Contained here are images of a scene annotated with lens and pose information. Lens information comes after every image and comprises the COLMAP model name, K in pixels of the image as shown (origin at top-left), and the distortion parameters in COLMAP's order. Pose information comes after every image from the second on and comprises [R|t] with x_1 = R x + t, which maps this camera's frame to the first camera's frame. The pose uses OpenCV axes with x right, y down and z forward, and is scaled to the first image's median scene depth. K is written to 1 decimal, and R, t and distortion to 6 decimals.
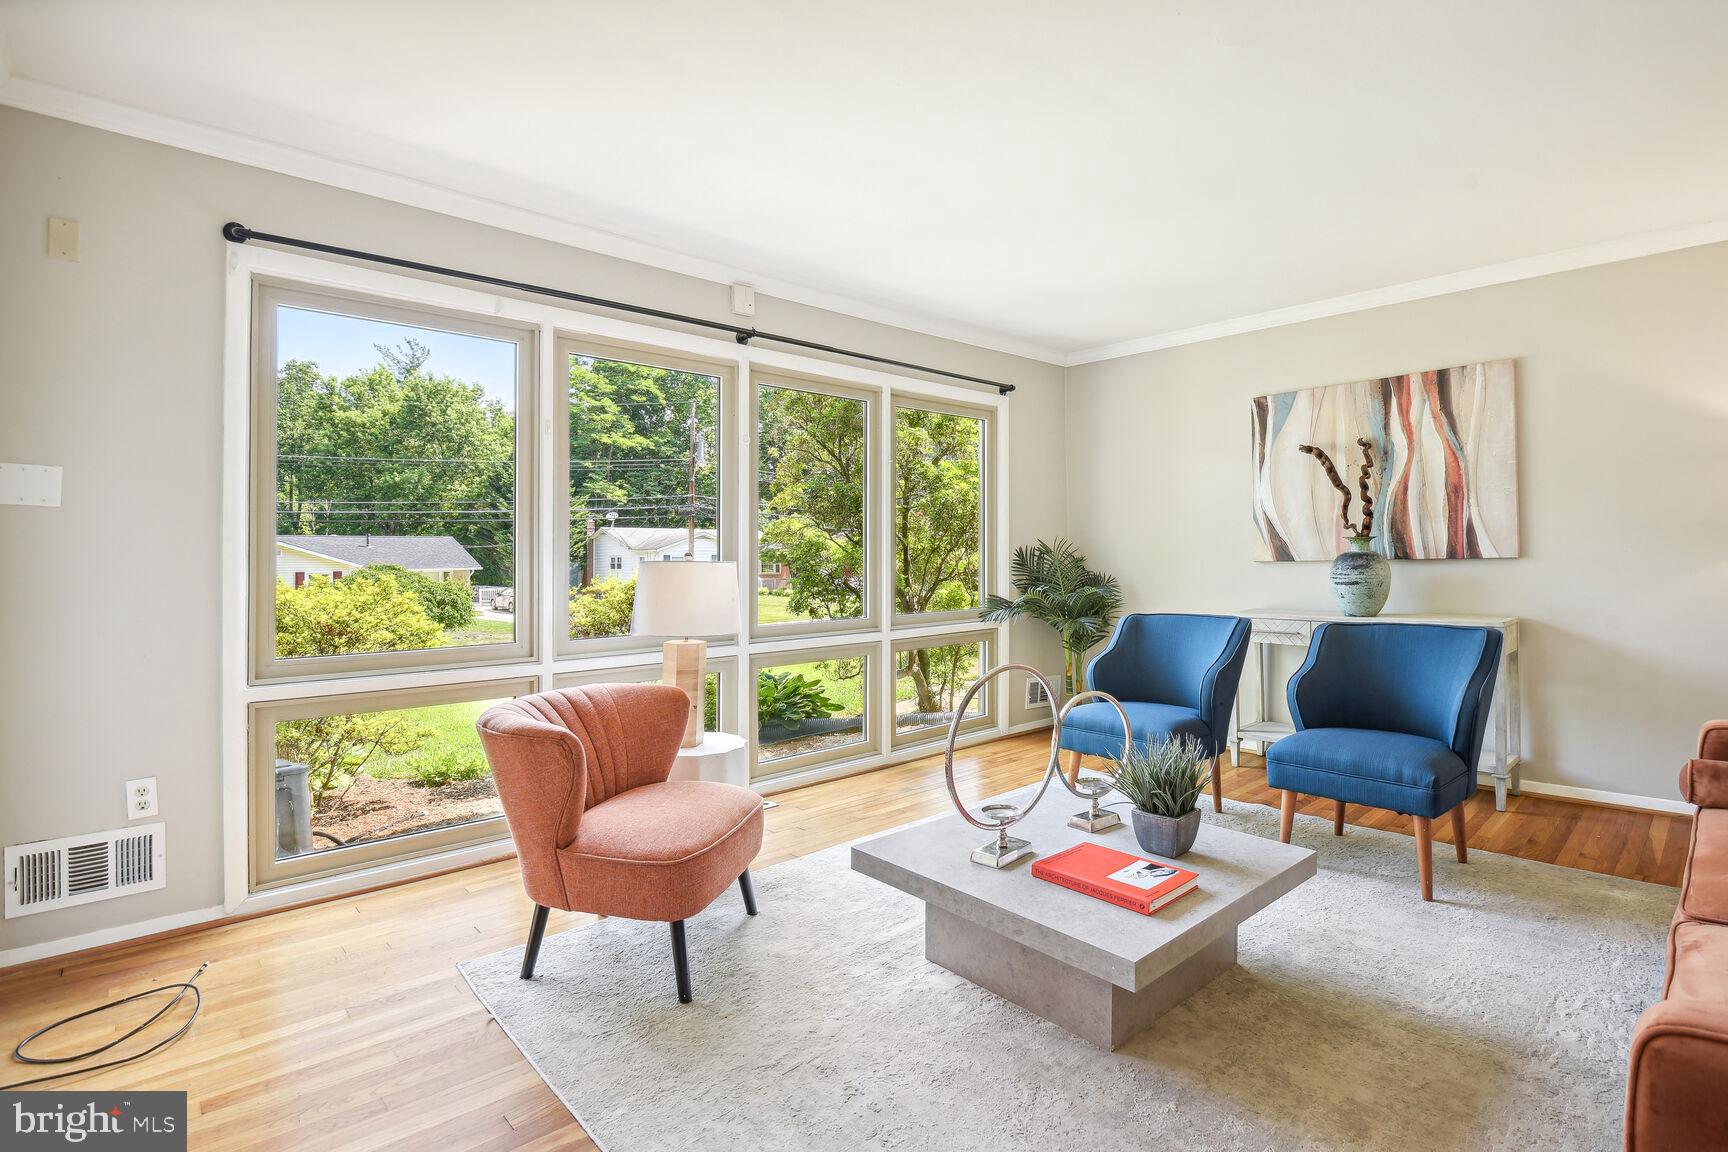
lens RADIAL K [[815.3, 0, 896.7], [0, 815.3, 558.5], [0, 0, 1]] dist [0.009440, -0.012615]
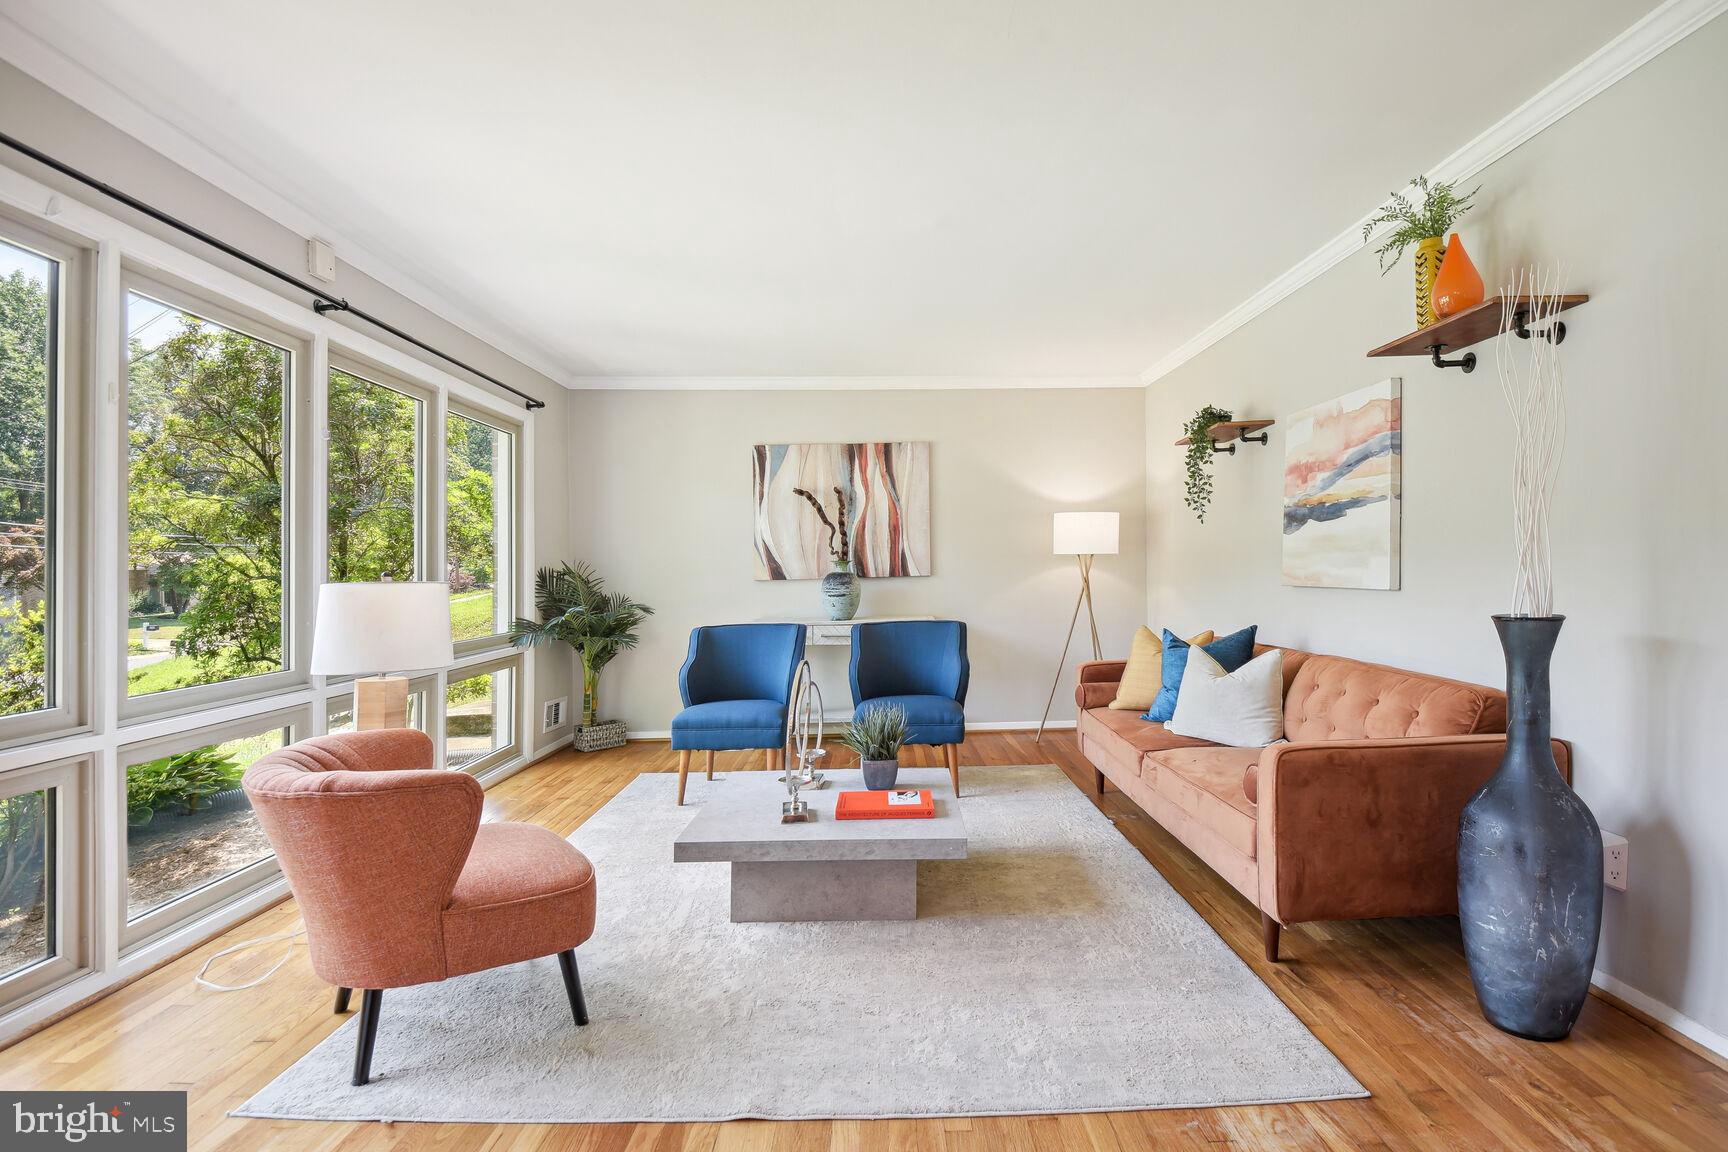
lens RADIAL K [[815.3, 0, 869.3], [0, 815.3, 611.9], [0, 0, 1]] dist [0.009440, -0.012615]
pose [[0.692924, -0.035003, 0.720160, -0.369990], [0.006721, 0.999091, 0.042093, 0.000947], [-0.720979, -0.024327, 0.692530, 0.036693]]
